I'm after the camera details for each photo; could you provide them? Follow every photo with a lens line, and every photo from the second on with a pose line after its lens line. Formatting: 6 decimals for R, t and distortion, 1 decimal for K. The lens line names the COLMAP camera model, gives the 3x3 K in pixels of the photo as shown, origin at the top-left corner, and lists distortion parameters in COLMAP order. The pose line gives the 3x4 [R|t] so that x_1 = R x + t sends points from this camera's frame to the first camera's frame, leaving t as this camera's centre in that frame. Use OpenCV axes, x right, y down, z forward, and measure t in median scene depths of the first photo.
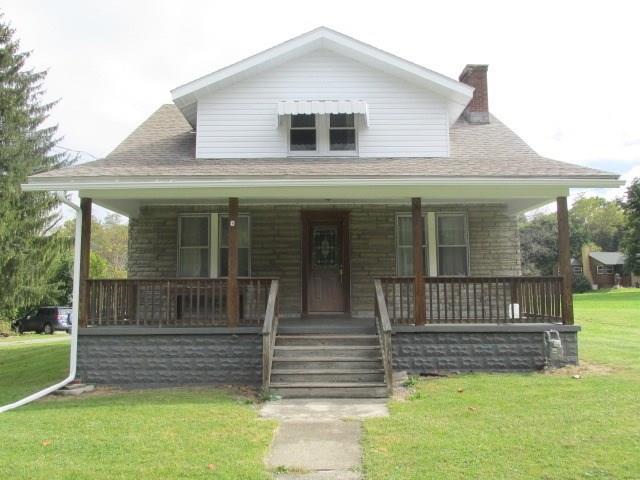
lens RADIAL K [[509.6, 0, 320.0], [0, 509.6, 240.0], [0, 0, 1]] dist [-0.013775, -0.004232]
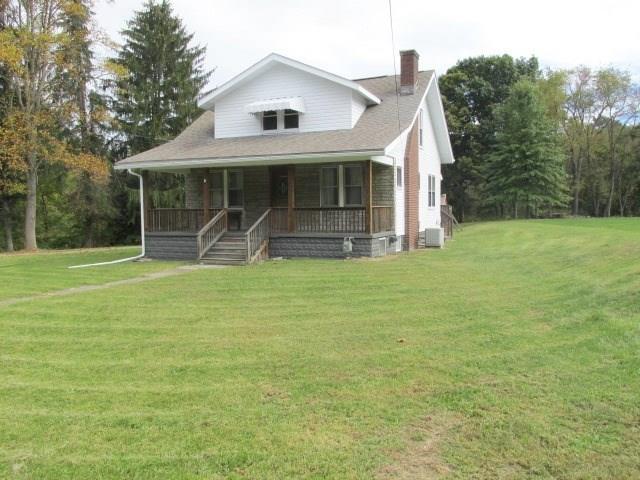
lens RADIAL K [[509.6, 0, 320.0], [0, 509.6, 240.0], [0, 0, 1]] dist [-0.013775, -0.004232]
pose [[0.926606, 0.020546, -0.375473, 0.760970], [0.035214, 0.989377, 0.141042, -0.052347], [0.374382, -0.143912, 0.916039, -0.515071]]
